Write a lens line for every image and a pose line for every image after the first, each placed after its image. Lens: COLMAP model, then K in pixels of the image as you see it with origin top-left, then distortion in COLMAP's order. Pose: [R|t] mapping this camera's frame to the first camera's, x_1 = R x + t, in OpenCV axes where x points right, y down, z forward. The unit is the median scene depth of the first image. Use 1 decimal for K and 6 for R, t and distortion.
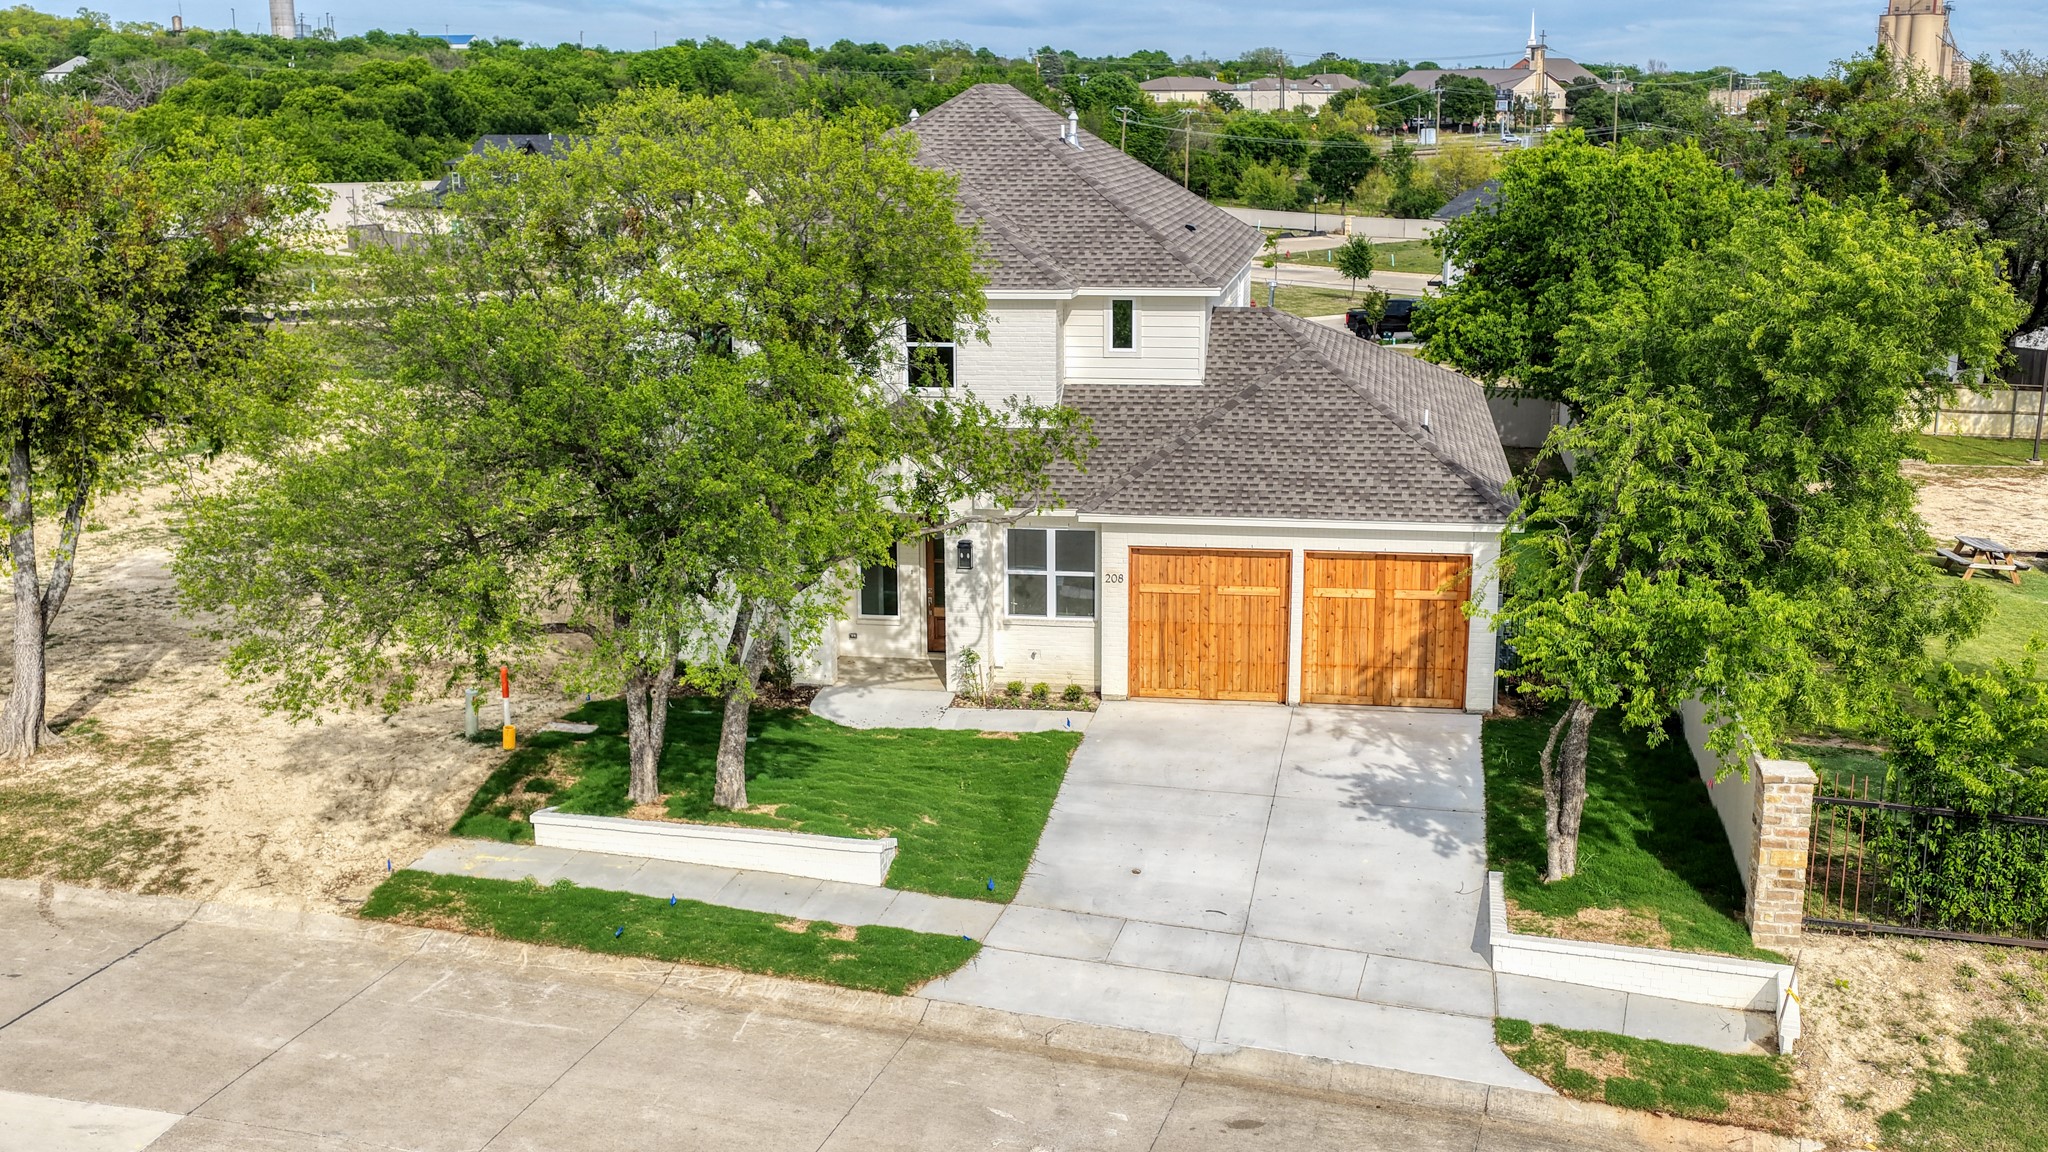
lens RADIAL K [[2293.3, 0, 1087.3], [0, 2293.3, 567.8], [0, 0, 1]] dist [-0.008414, 0.038827]
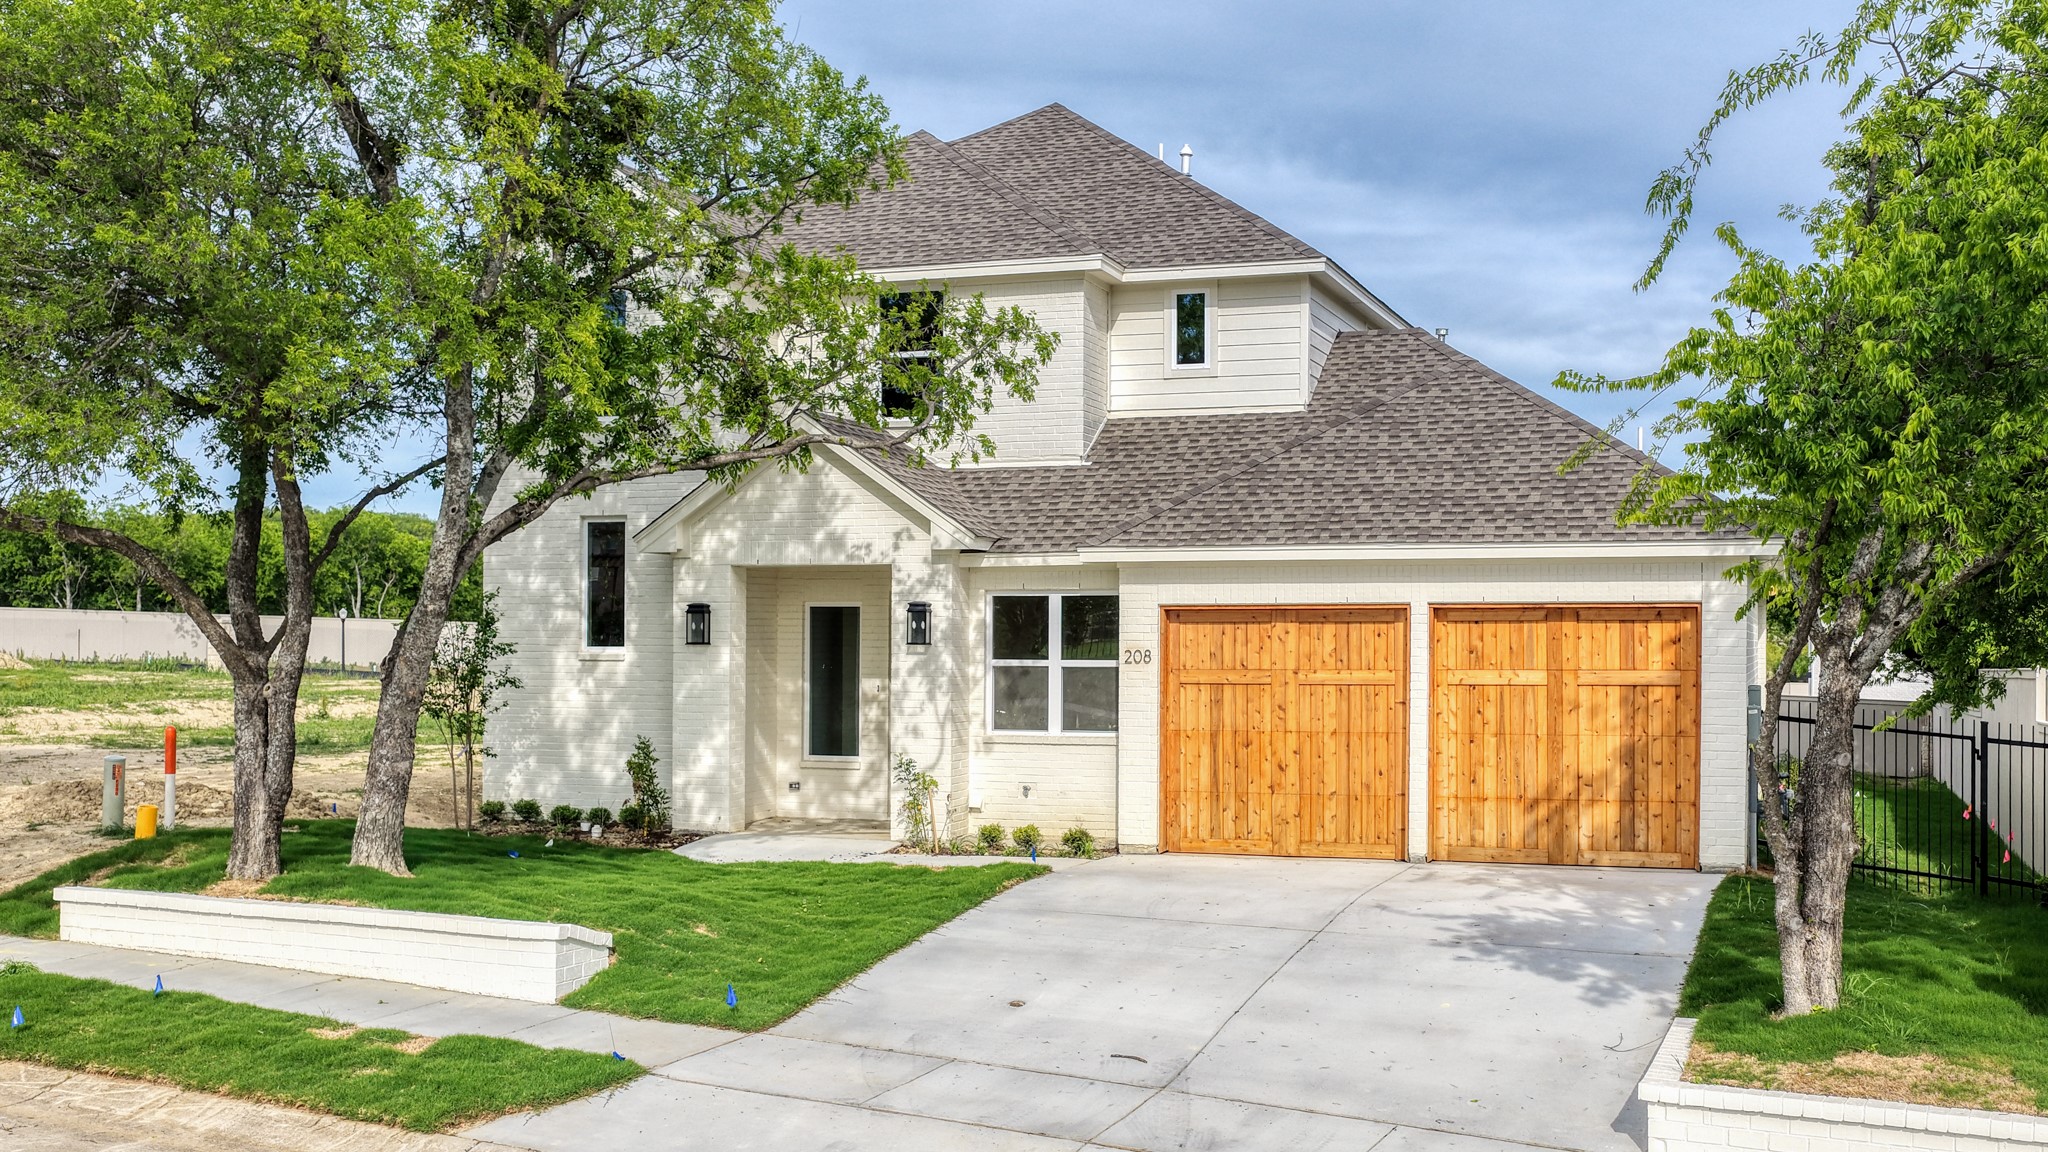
lens RADIAL K [[2293.3, 0, 1087.3], [0, 2293.3, 567.8], [0, 0, 1]] dist [-0.008414, 0.038827]
pose [[0.985110, 0.000396, -0.171924, 0.109055], [-0.040137, 0.972894, -0.227740, 0.128179], [0.167173, 0.231250, 0.958424, 0.374500]]
